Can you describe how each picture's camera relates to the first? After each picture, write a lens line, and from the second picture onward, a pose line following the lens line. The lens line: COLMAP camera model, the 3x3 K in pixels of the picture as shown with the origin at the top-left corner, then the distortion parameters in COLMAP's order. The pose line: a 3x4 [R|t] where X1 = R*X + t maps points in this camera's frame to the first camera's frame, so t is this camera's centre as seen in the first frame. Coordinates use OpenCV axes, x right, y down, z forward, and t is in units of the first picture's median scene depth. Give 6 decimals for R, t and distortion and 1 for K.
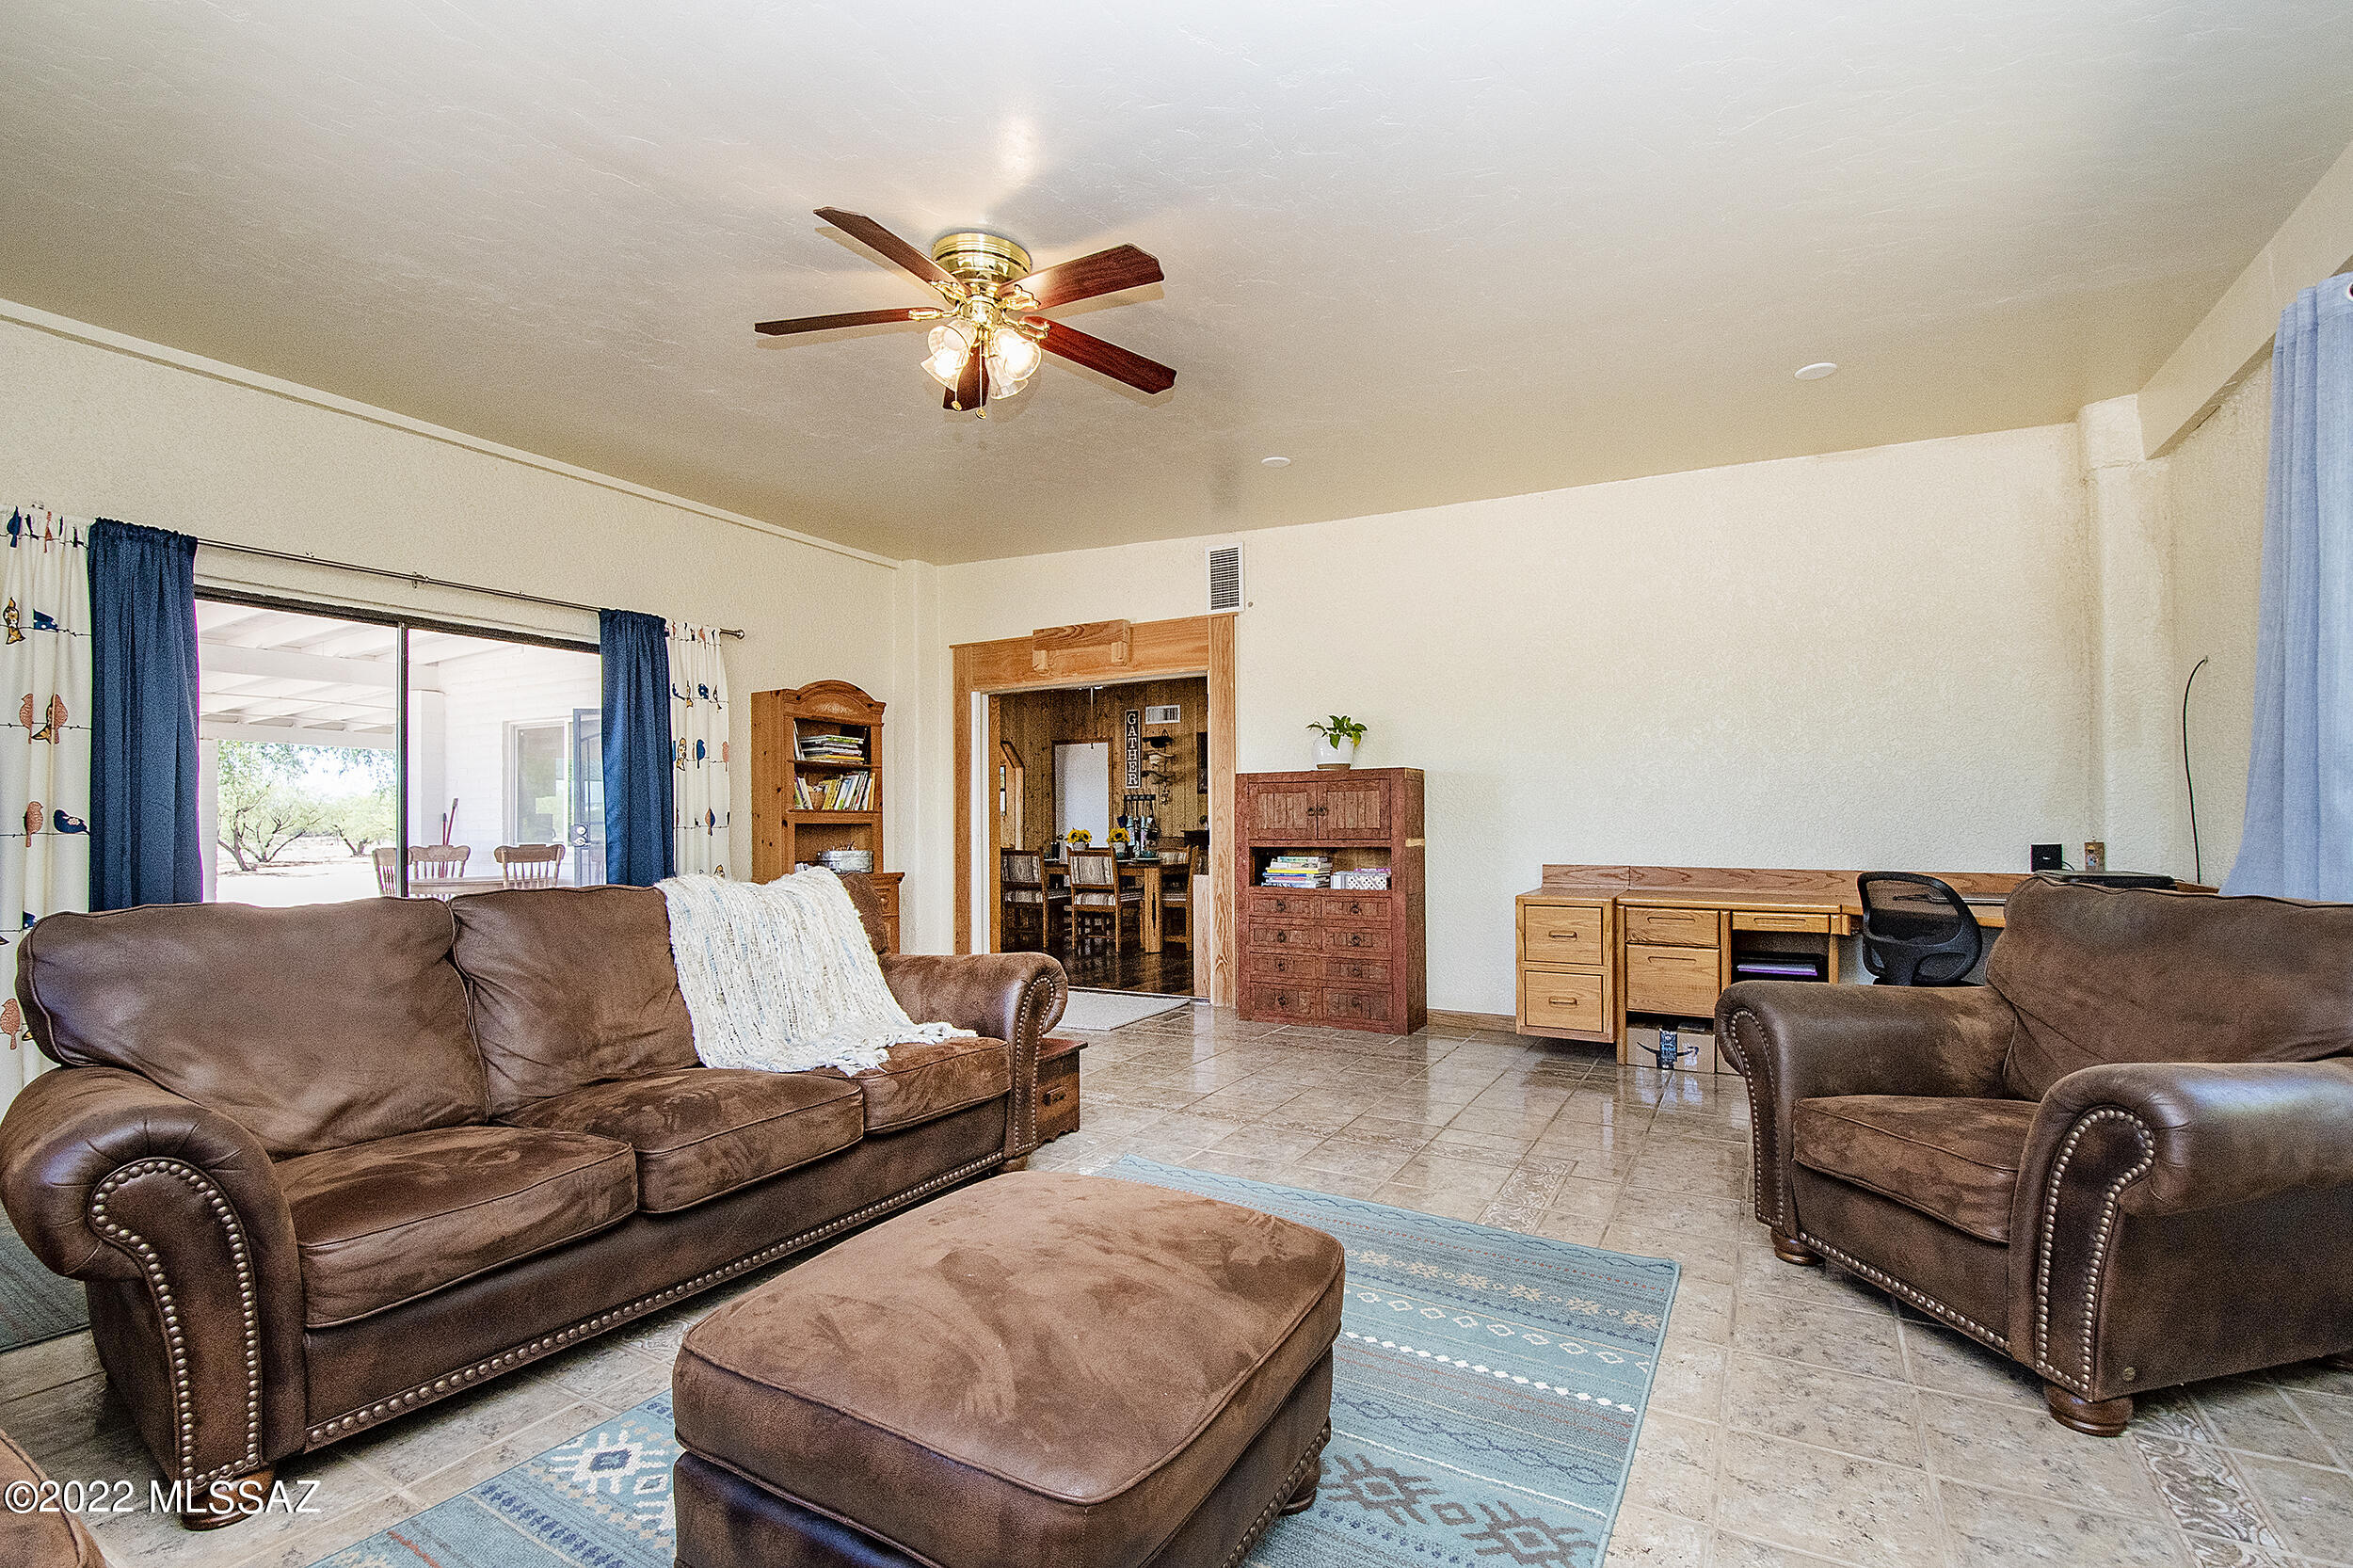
lens RADIAL K [[1048.6, 0, 1175.4], [0, 1048.6, 808.2], [0, 0, 1]] dist [0.000217, 0.000003]
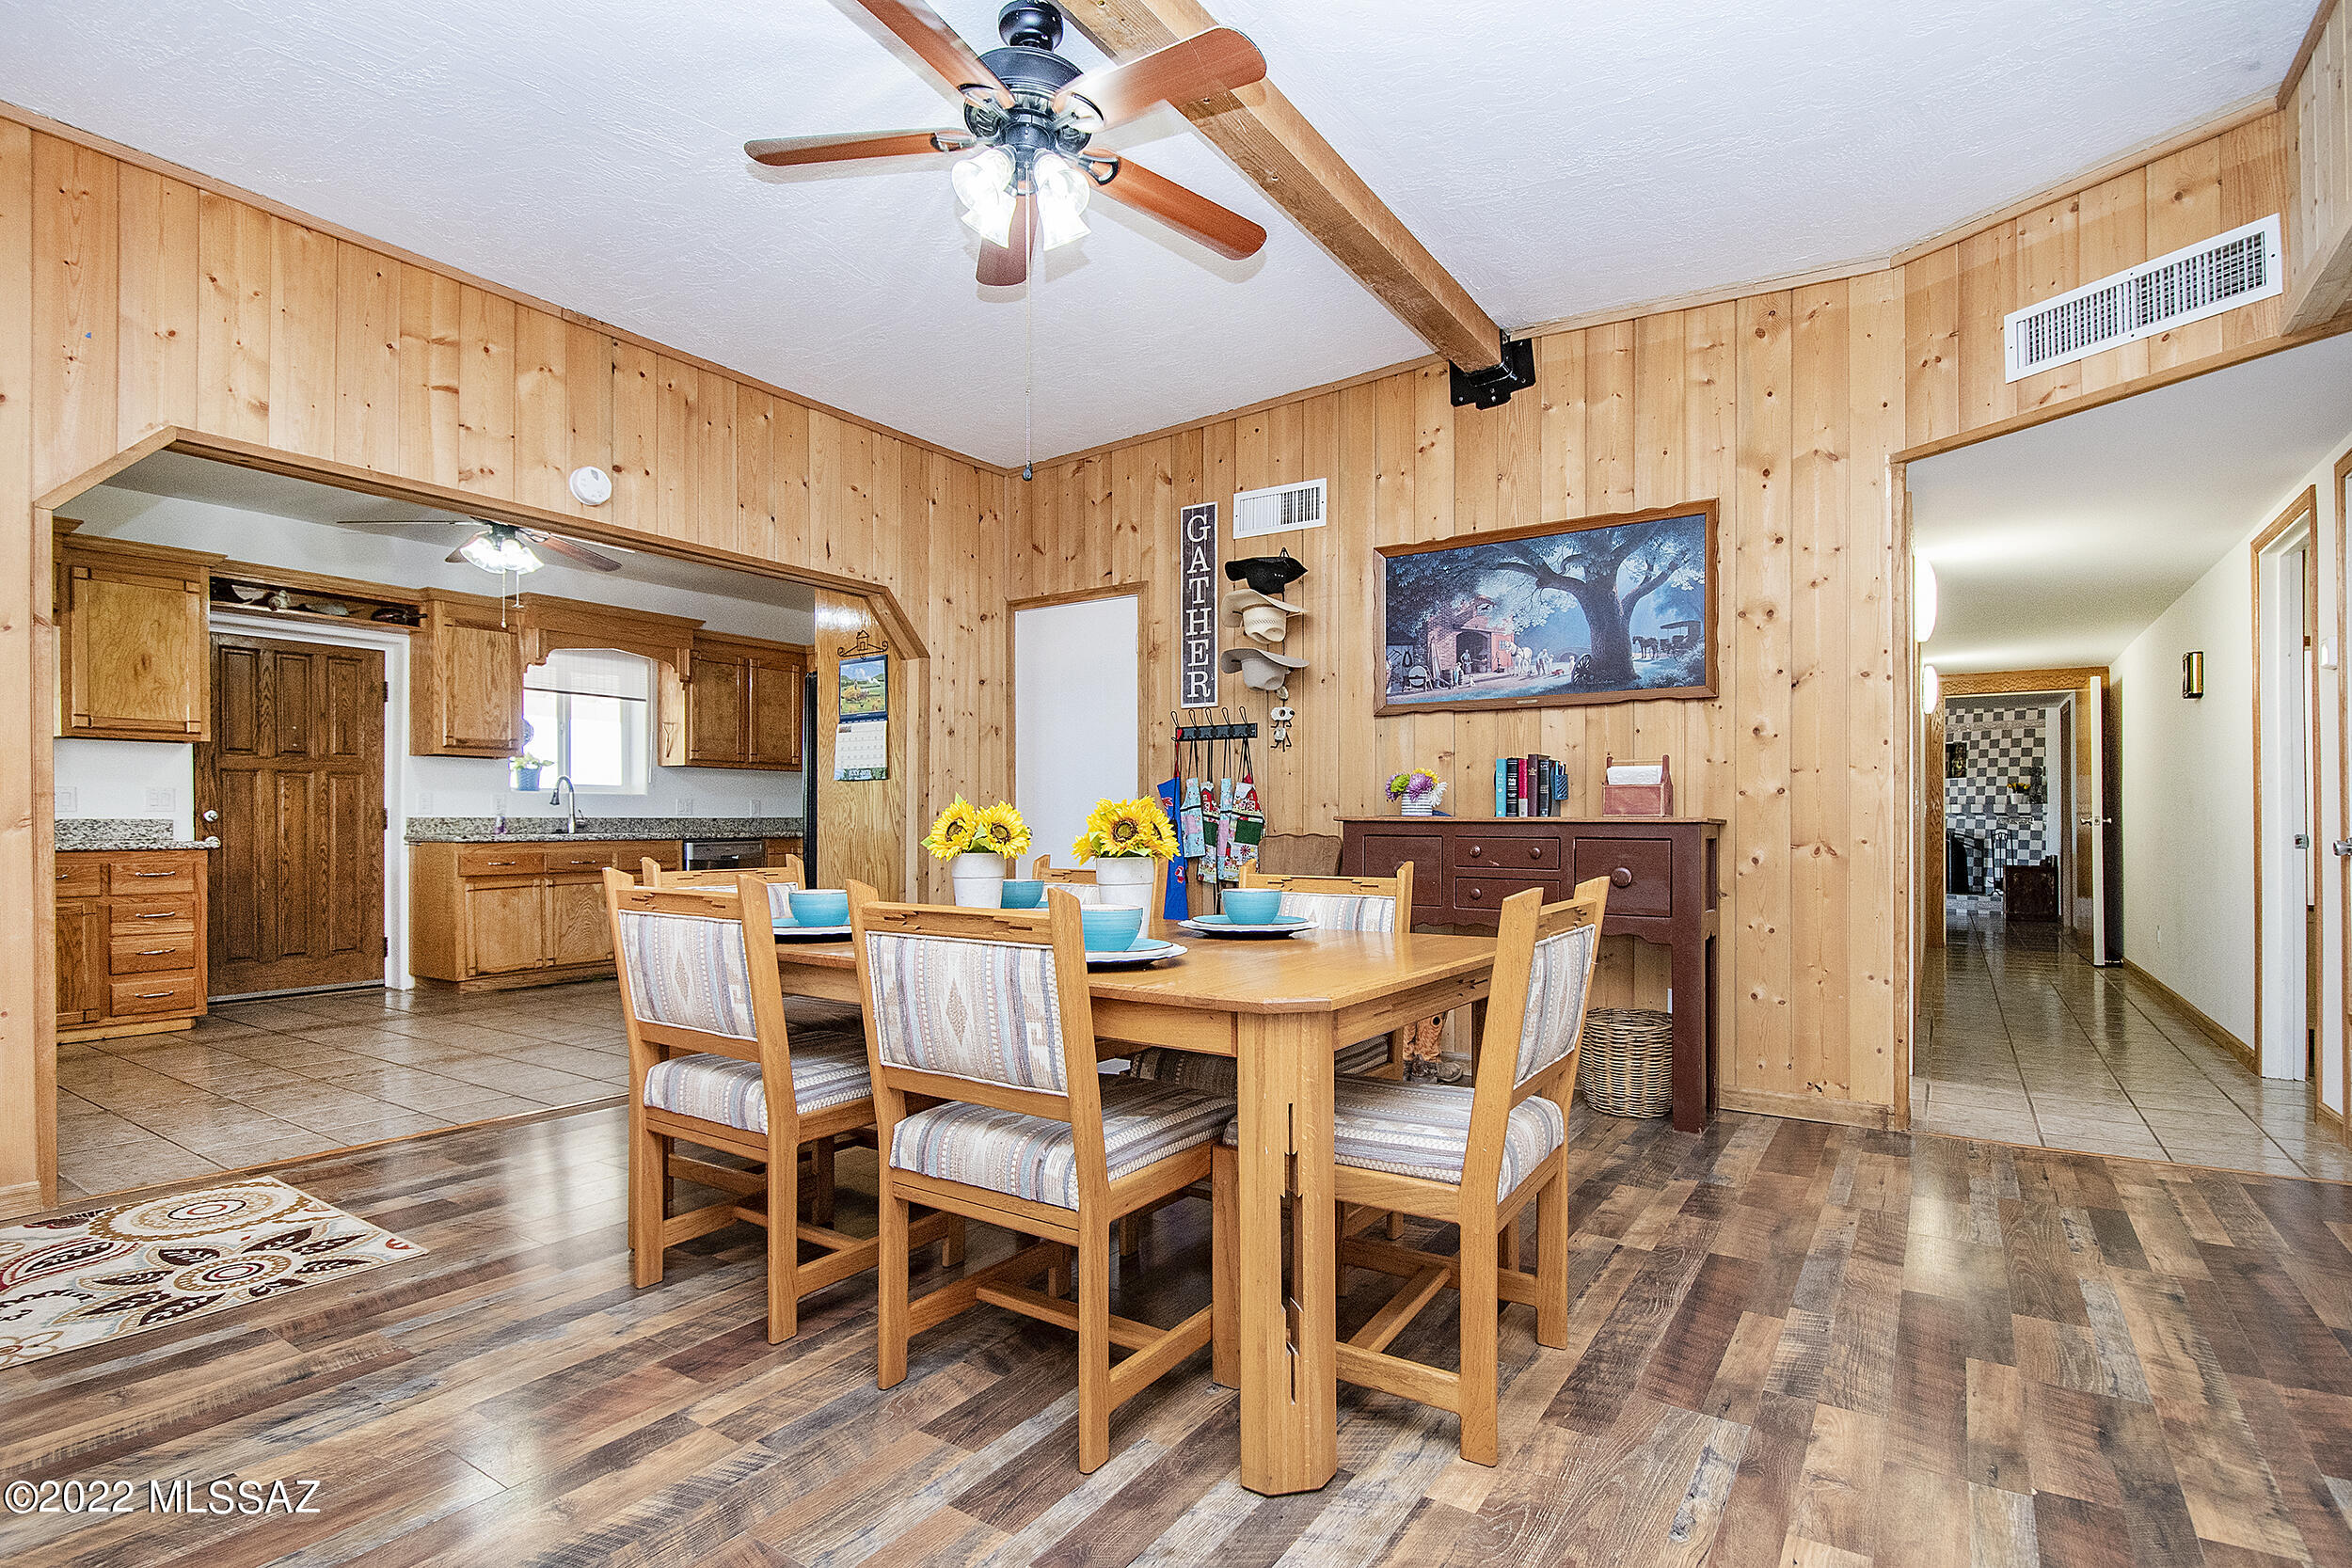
lens RADIAL K [[1145.1, 0, 1182.8], [0, 1145.1, 796.5], [0, 0, 1]] dist [0.001488, -0.000098]
pose [[0.997981, 0.008208, -0.062987, -0.020181], [-0.008658, 0.999939, -0.006873, 0.016439], [0.062927, 0.007405, 0.997991, 0.589090]]
